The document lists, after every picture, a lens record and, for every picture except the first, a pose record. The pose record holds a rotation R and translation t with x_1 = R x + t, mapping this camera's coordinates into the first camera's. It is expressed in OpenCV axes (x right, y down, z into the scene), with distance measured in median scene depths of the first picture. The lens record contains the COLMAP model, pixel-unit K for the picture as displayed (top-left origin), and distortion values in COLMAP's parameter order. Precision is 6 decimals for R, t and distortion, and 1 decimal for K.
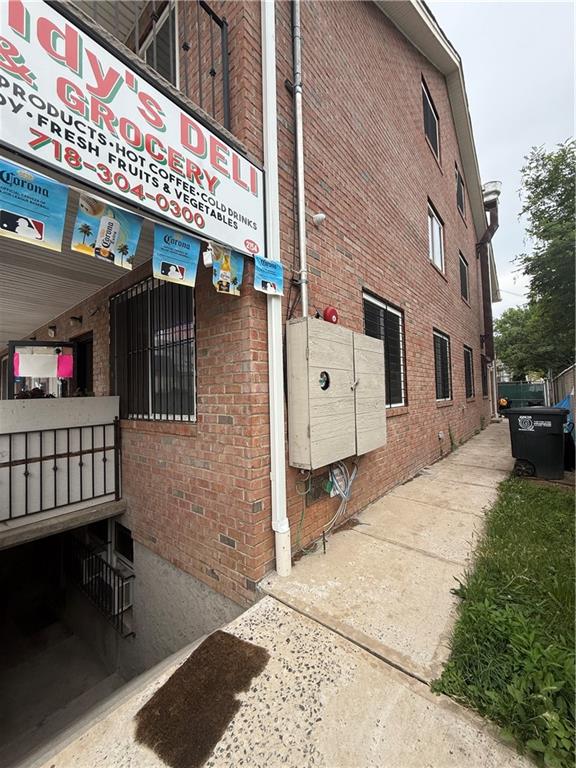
lens RADIAL K [[306.5, 0, 288.7], [0, 306.5, 381.4], [0, 0, 1]] dist [-0.000166, 0.000329]
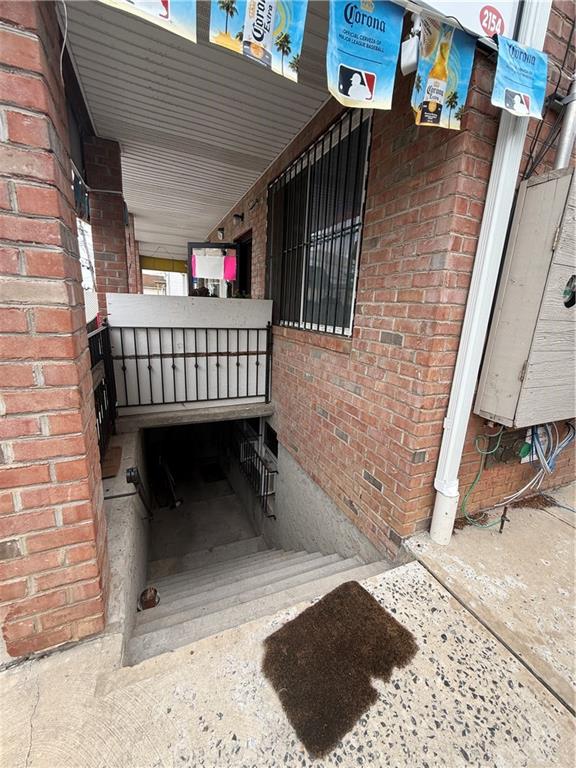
lens RADIAL K [[306.5, 0, 288.7], [0, 306.5, 381.4], [0, 0, 1]] dist [-0.000166, 0.000329]
pose [[0.889773, 0.175026, -0.421510, -0.088719], [-0.056114, 0.958490, 0.279549, 0.028858], [0.452941, -0.225083, 0.862660, 0.202851]]
